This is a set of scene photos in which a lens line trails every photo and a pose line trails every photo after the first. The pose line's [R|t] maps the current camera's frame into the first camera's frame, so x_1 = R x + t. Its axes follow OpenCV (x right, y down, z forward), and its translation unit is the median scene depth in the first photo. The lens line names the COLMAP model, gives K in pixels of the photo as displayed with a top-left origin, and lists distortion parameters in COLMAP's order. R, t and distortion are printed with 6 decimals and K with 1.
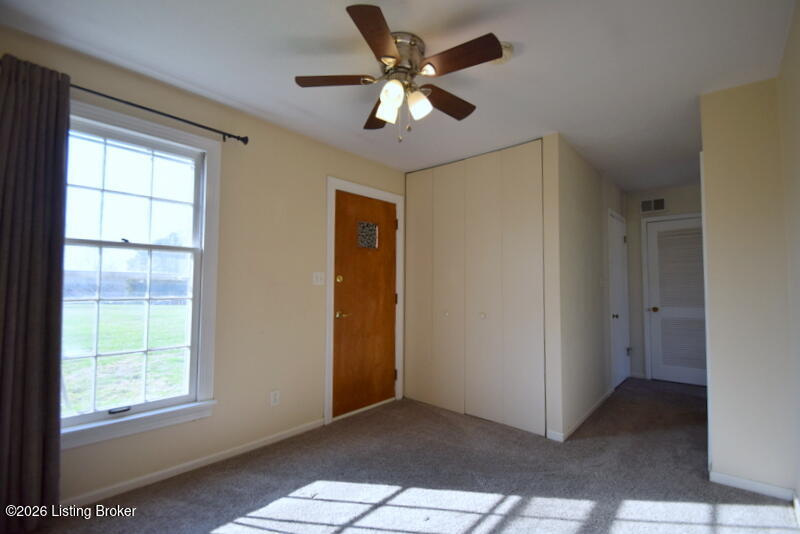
lens RADIAL K [[353.8, 0, 397.8], [0, 353.8, 270.4], [0, 0, 1]] dist [0.002580, -0.004488]
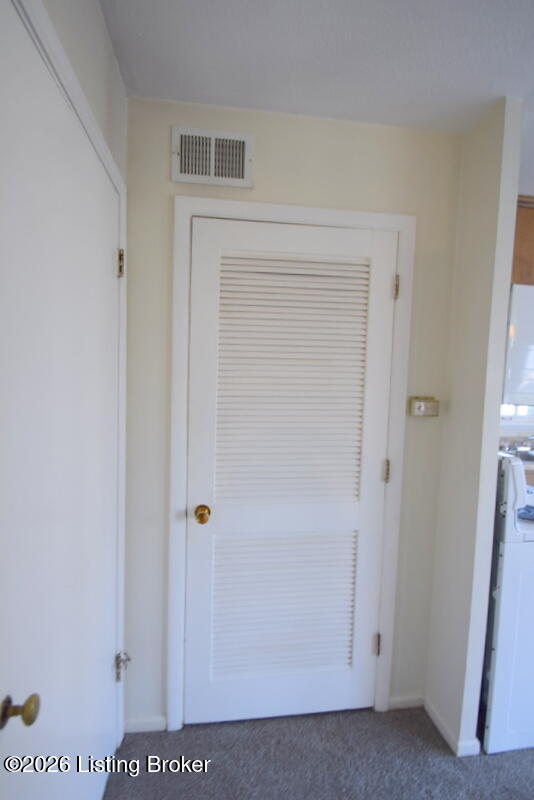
lens RADIAL K [[353.8, 0, 268.3], [0, 353.8, 393.6], [0, 0, 1]] dist [0.002580, -0.004488]
pose [[0.638968, -0.020584, 0.768958, 1.218532], [-0.062173, 0.994990, 0.078297, -0.043632], [-0.766717, -0.097837, 0.634487, 1.774310]]
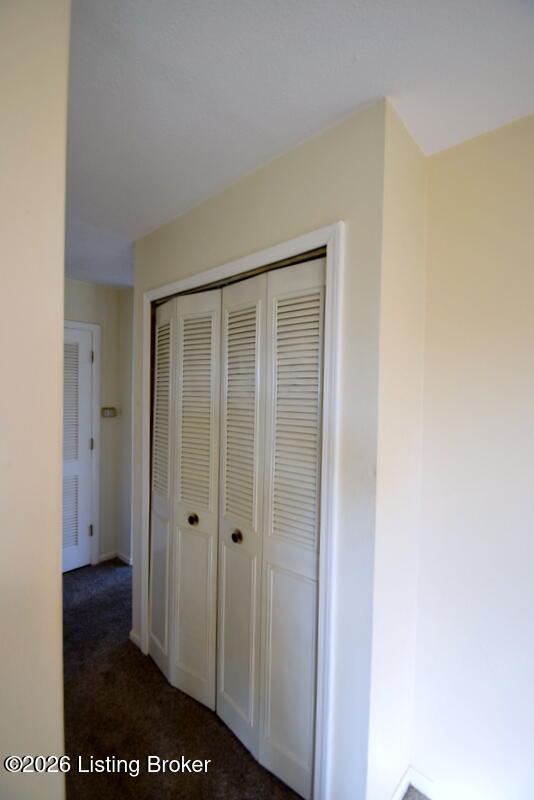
lens RADIAL K [[353.8, 0, 268.8], [0, 353.8, 399.5], [0, 0, 1]] dist [0.002580, -0.004488]
pose [[0.017138, -0.023954, 0.999566, 0.432281], [-0.057403, 0.998041, 0.024901, -0.114757], [-0.998204, -0.057804, 0.015730, 1.261953]]
